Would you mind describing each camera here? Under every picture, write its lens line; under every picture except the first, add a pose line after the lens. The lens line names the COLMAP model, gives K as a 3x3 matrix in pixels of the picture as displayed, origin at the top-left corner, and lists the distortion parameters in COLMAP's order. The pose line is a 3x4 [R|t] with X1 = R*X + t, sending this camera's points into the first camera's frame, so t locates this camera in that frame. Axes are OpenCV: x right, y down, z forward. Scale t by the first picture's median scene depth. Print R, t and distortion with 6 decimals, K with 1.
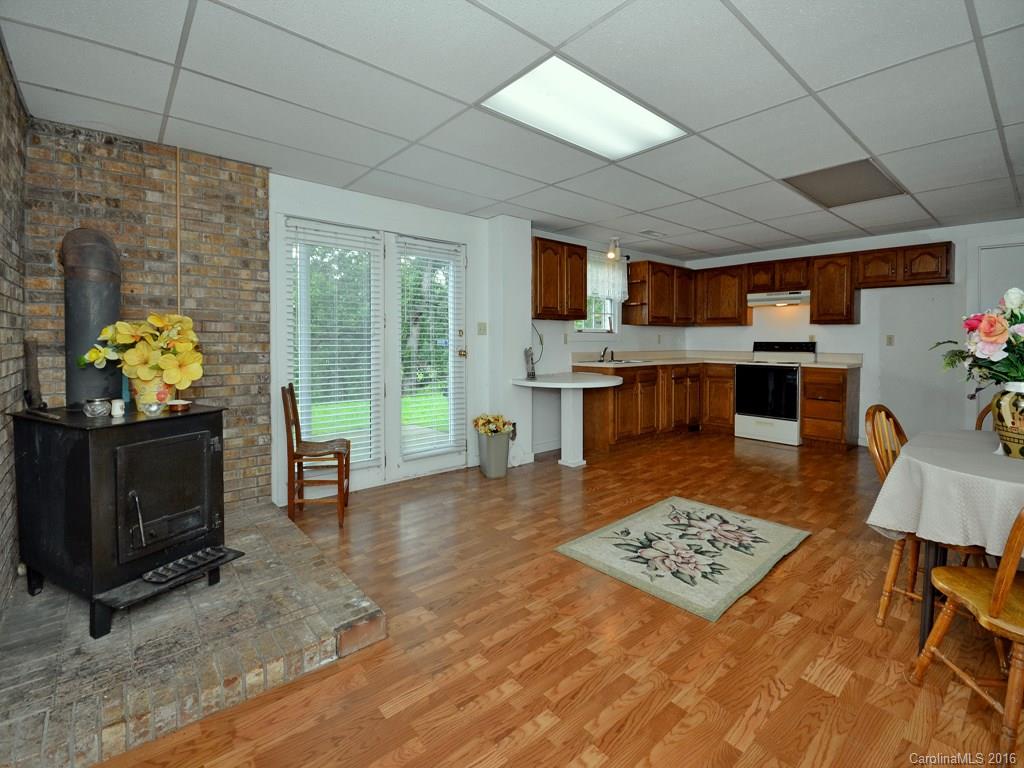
lens RADIAL K [[476.7, 0, 514.2], [0, 476.7, 352.8], [0, 0, 1]] dist [0.000923, -0.000026]
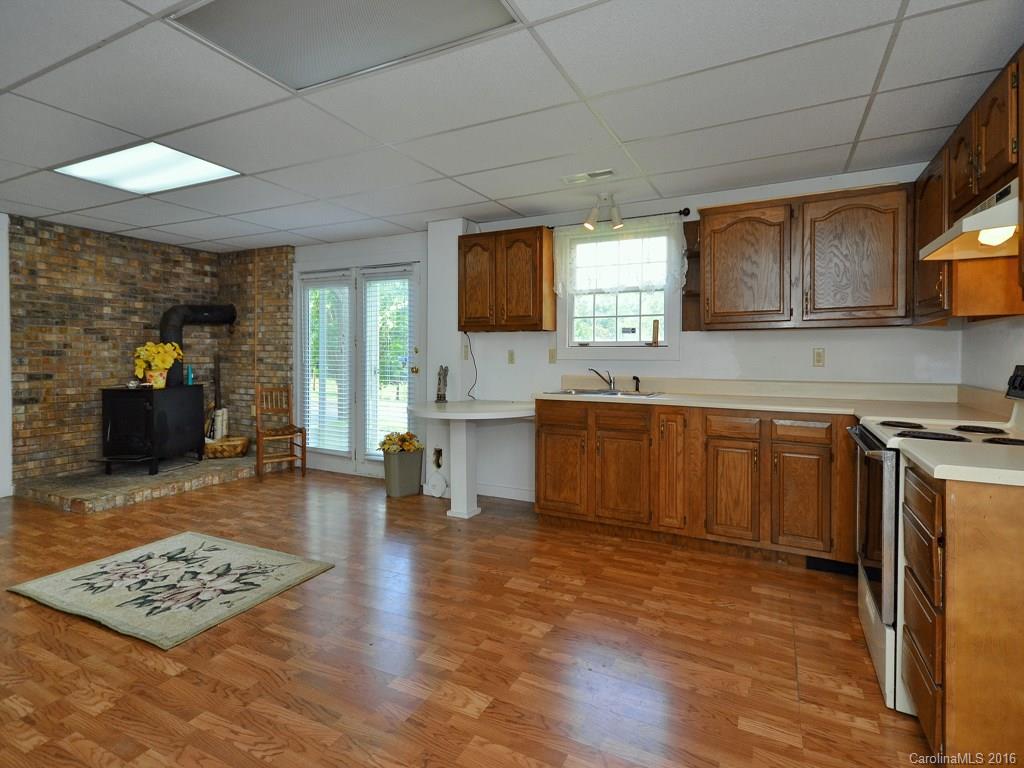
lens RADIAL K [[506.6, 0, 514.7], [0, 506.6, 377.2], [0, 0, 1]] dist [0.011280, -0.000727]
pose [[0.381602, 0.049509, -0.923000, 1.488326], [-0.023941, 0.998759, 0.043674, -0.054204], [0.924016, 0.005432, 0.382314, 1.196761]]
